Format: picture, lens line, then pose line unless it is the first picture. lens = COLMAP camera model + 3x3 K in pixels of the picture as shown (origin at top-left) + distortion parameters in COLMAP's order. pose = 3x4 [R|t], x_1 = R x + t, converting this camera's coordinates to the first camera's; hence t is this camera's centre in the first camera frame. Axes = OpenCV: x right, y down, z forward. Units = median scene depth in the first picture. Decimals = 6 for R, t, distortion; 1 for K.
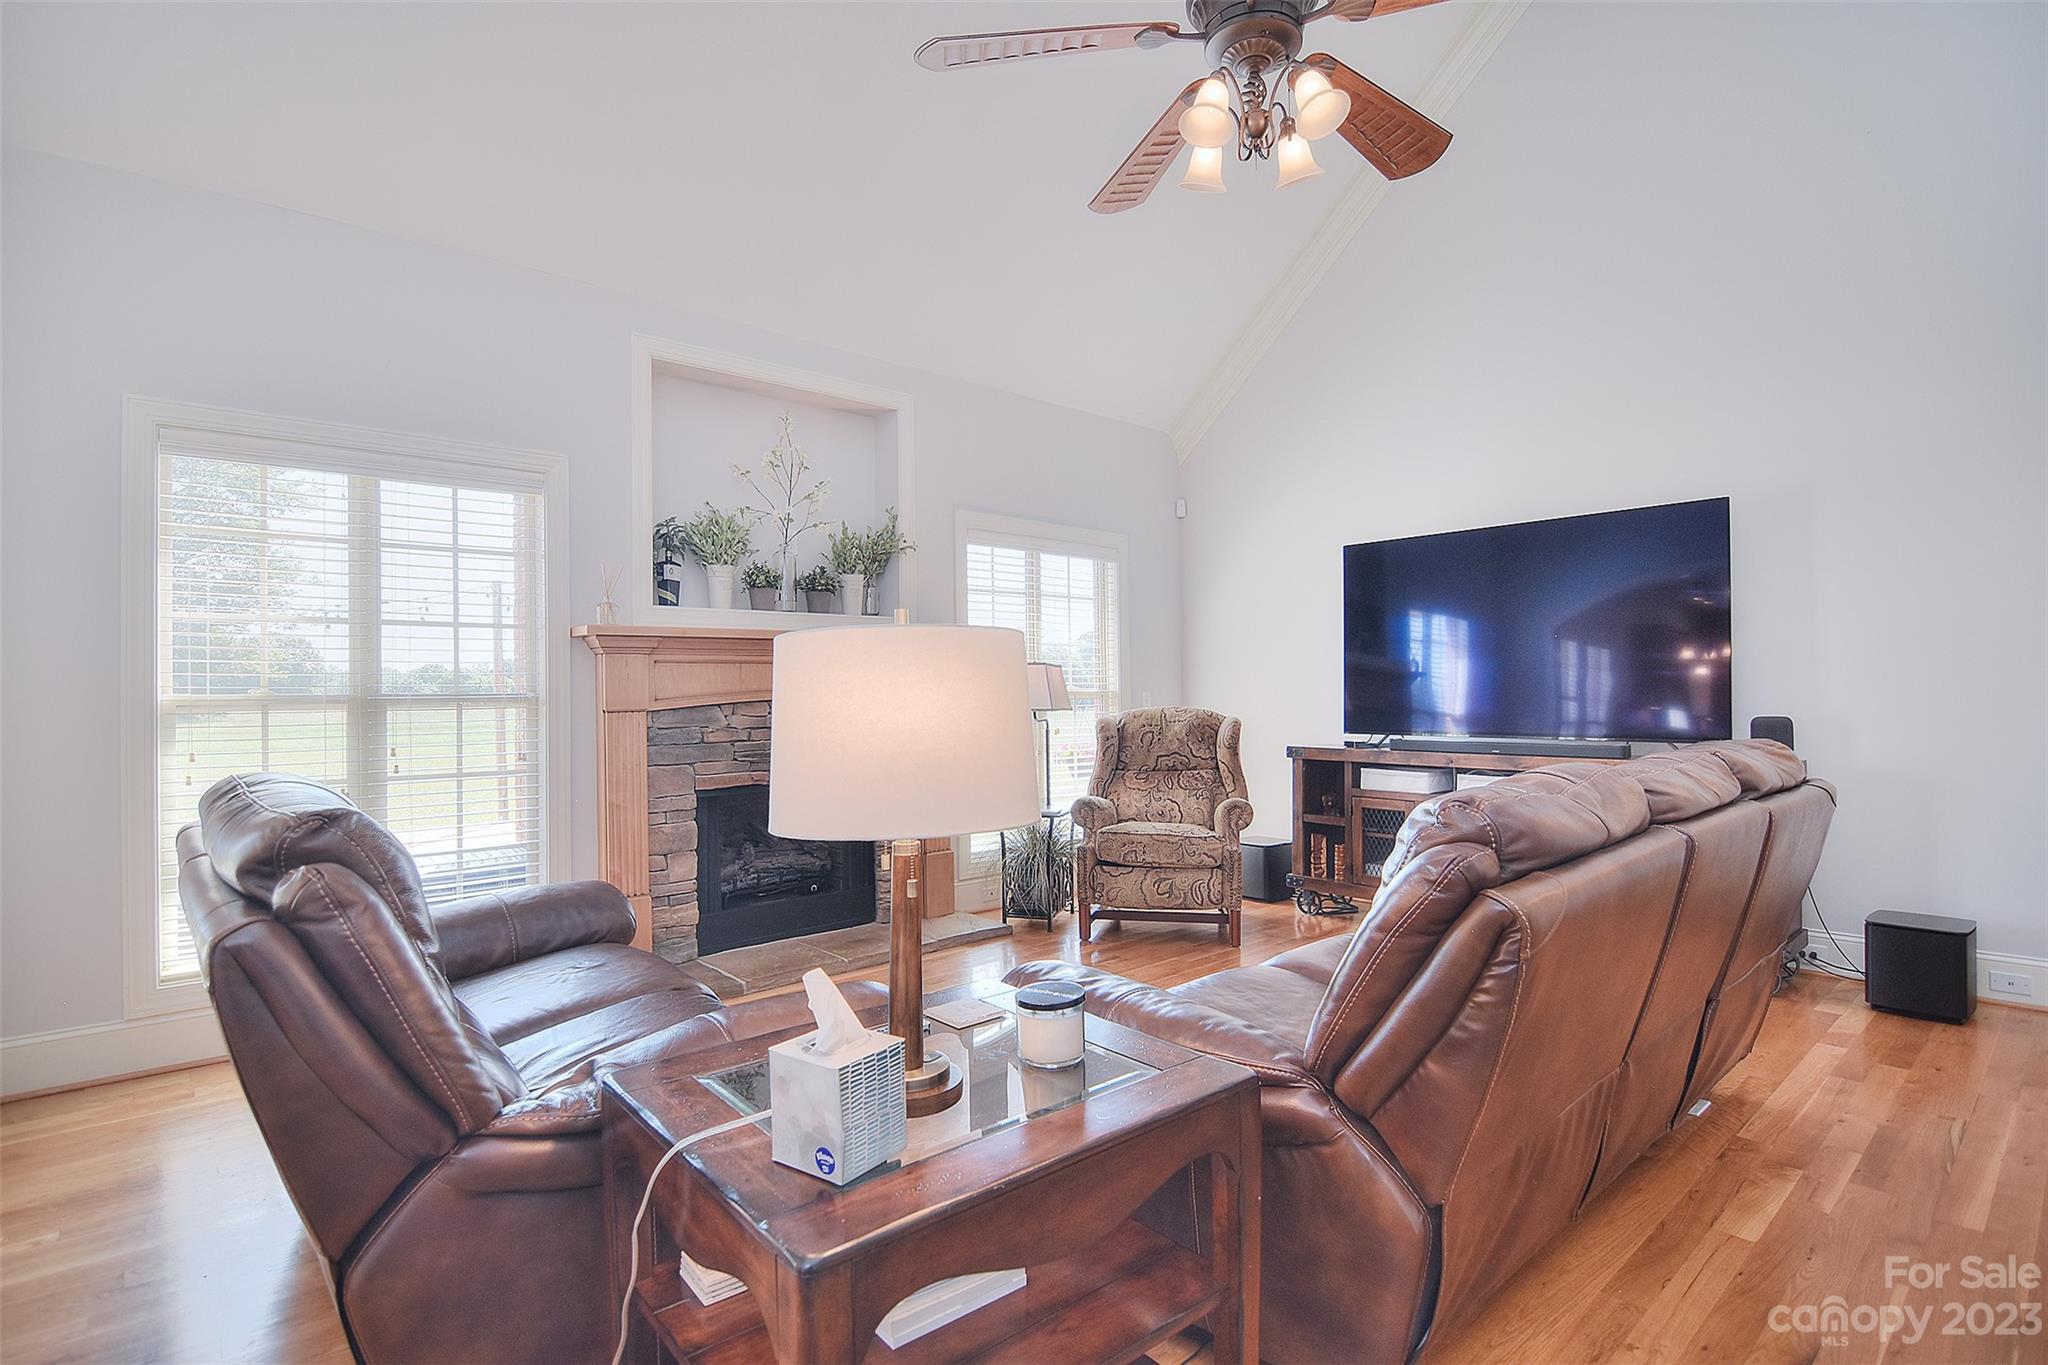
lens RADIAL K [[990.7, 0, 1028.2], [0, 990.7, 682.0], [0, 0, 1]] dist [-0.003883, -0.010904]
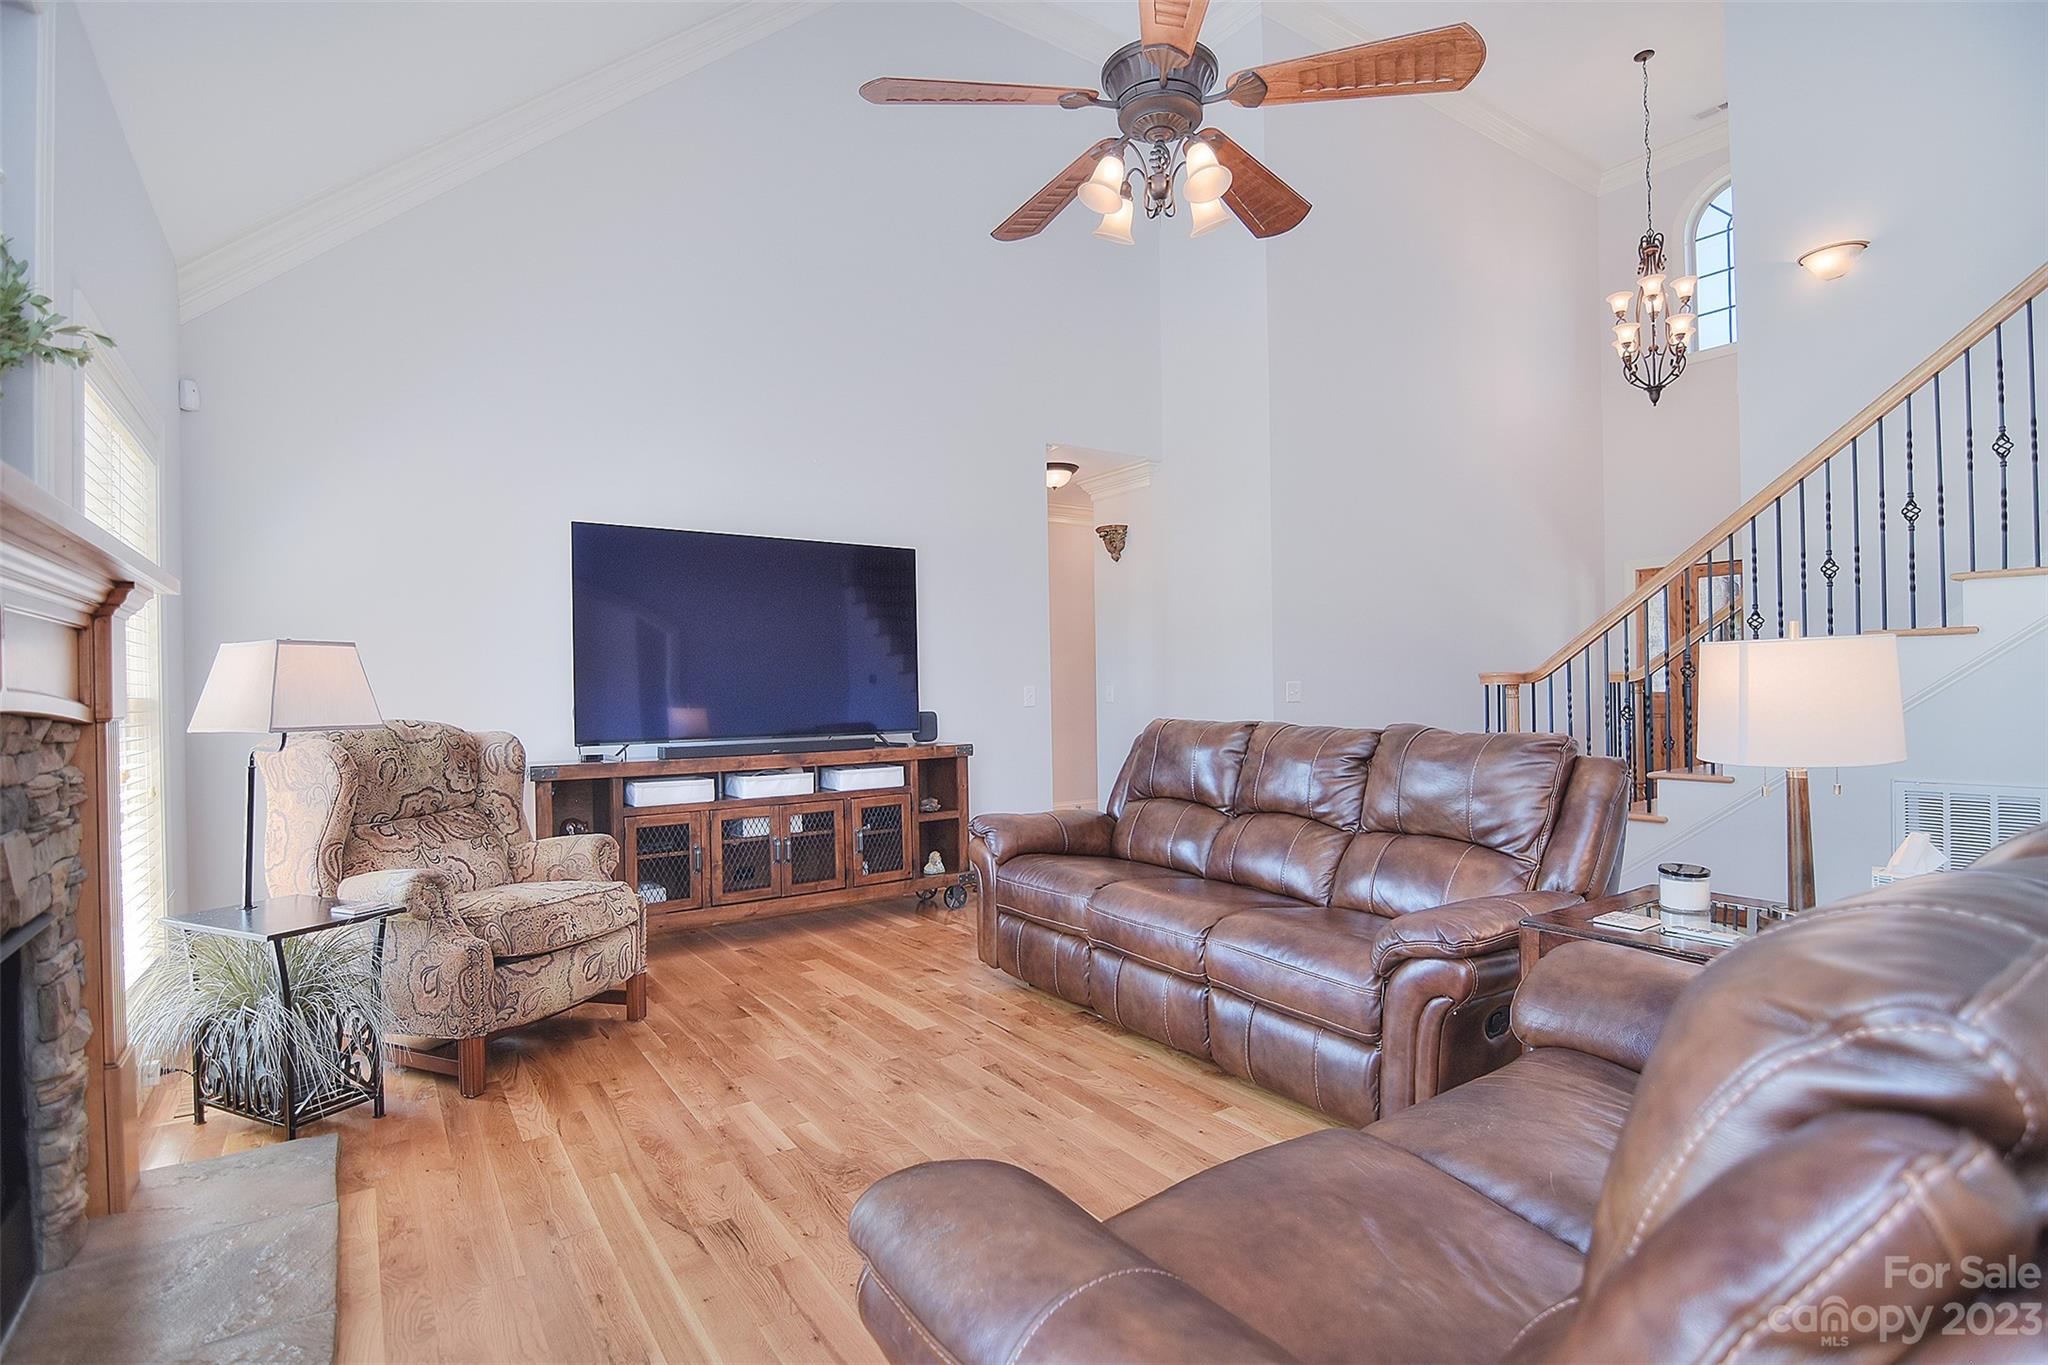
lens RADIAL K [[990.7, 0, 1028.8], [0, 990.7, 688.3], [0, 0, 1]] dist [-0.003883, -0.010904]
pose [[0.116830, 0.008781, 0.993113, -0.504773], [0.004611, 0.999945, -0.009383, 0.013501], [-0.993141, 0.005676, 0.116783, 0.570720]]
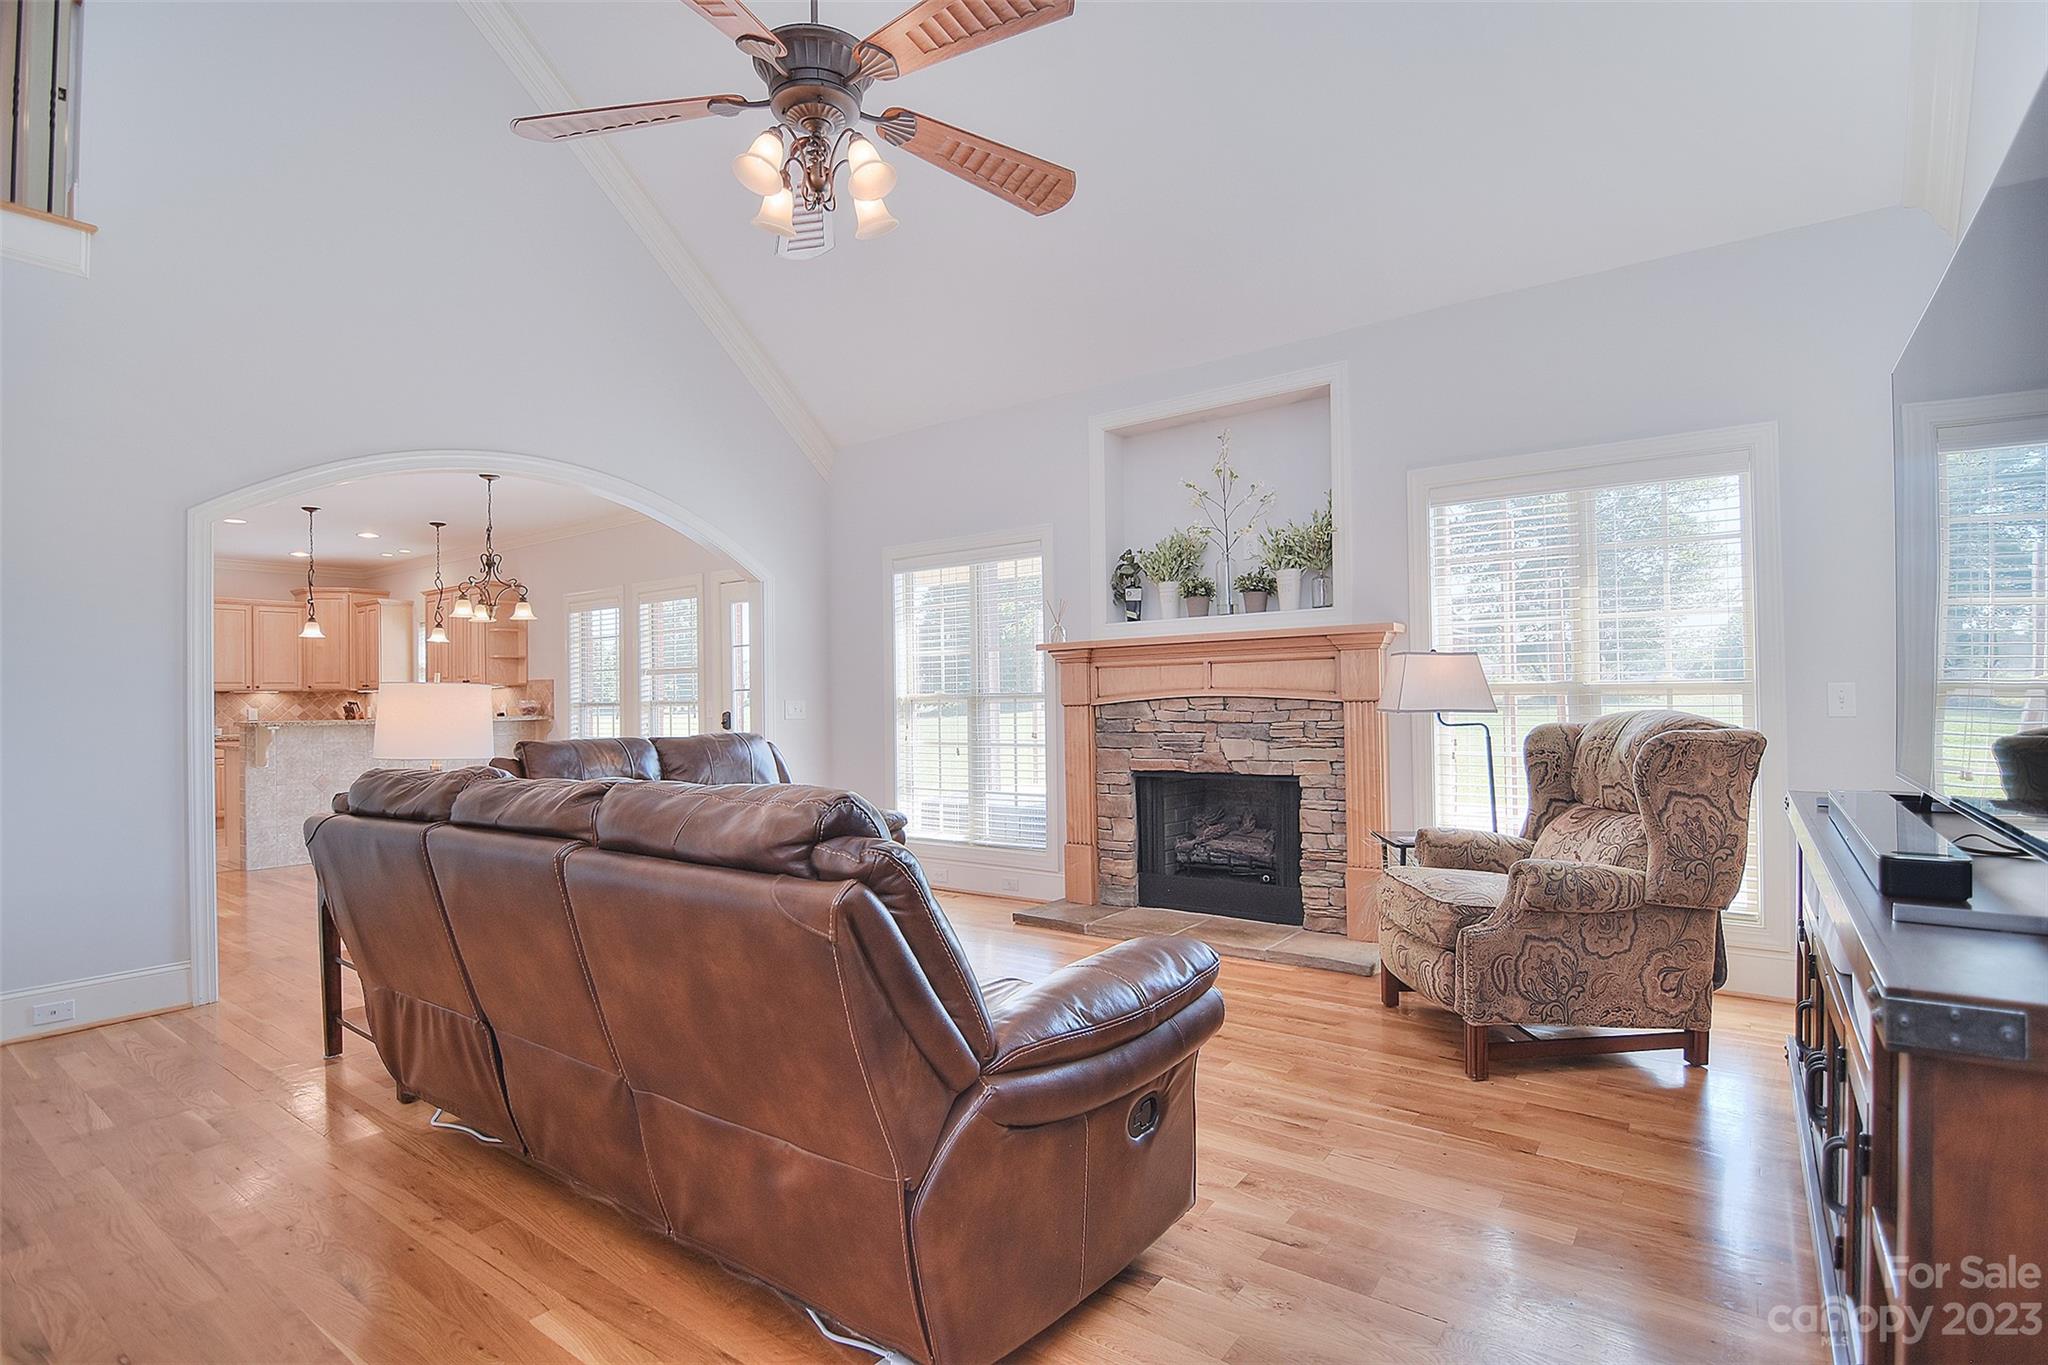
lens RADIAL K [[990.7, 0, 1019.3], [0, 990.7, 701.6], [0, 0, 1]] dist [-0.003883, -0.010904]
pose [[0.191616, 0.006299, -0.981450, 0.752330], [0.015301, 0.999839, 0.009404, 0.009171], [0.981351, -0.016820, 0.191488, 0.558620]]
